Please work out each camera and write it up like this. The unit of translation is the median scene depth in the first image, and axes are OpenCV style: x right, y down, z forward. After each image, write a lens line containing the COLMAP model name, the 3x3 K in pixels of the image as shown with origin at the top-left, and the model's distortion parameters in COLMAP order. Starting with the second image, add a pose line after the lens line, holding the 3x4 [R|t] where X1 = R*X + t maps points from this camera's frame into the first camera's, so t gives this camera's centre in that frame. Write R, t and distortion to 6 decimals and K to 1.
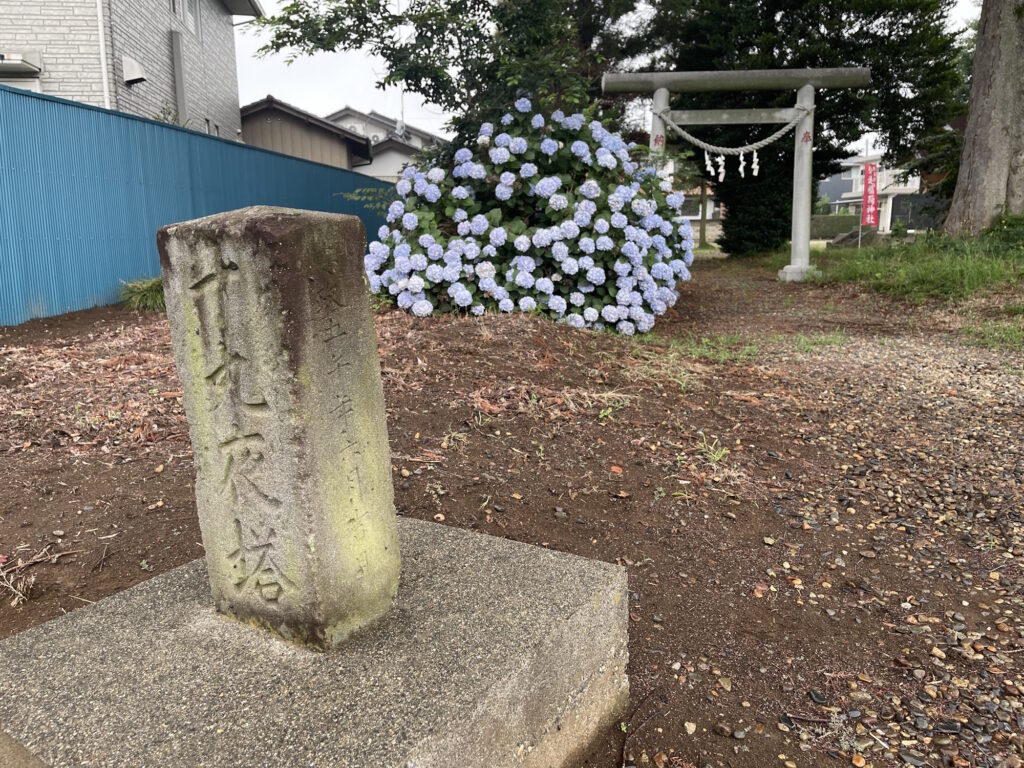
lens RADIAL K [[823.2, 0, 511.3], [0, 823.2, 365.8], [0, 0, 1]] dist [0.065802, -0.095693]
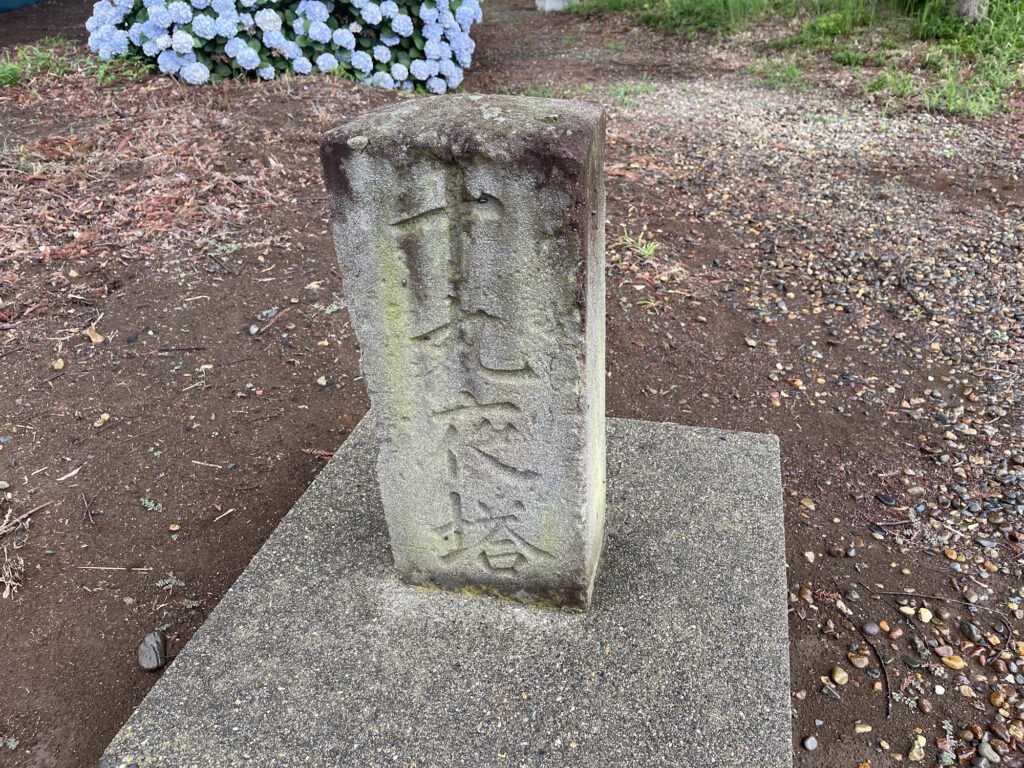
lens RADIAL K [[823.2, 0, 511.3], [0, 823.2, 365.8], [0, 0, 1]] dist [0.065802, -0.095693]
pose [[0.931135, -0.165600, 0.324906, -0.134402], [0.053211, 0.943110, 0.328194, -0.051193], [-0.360771, -0.288305, 0.886975, 0.074464]]
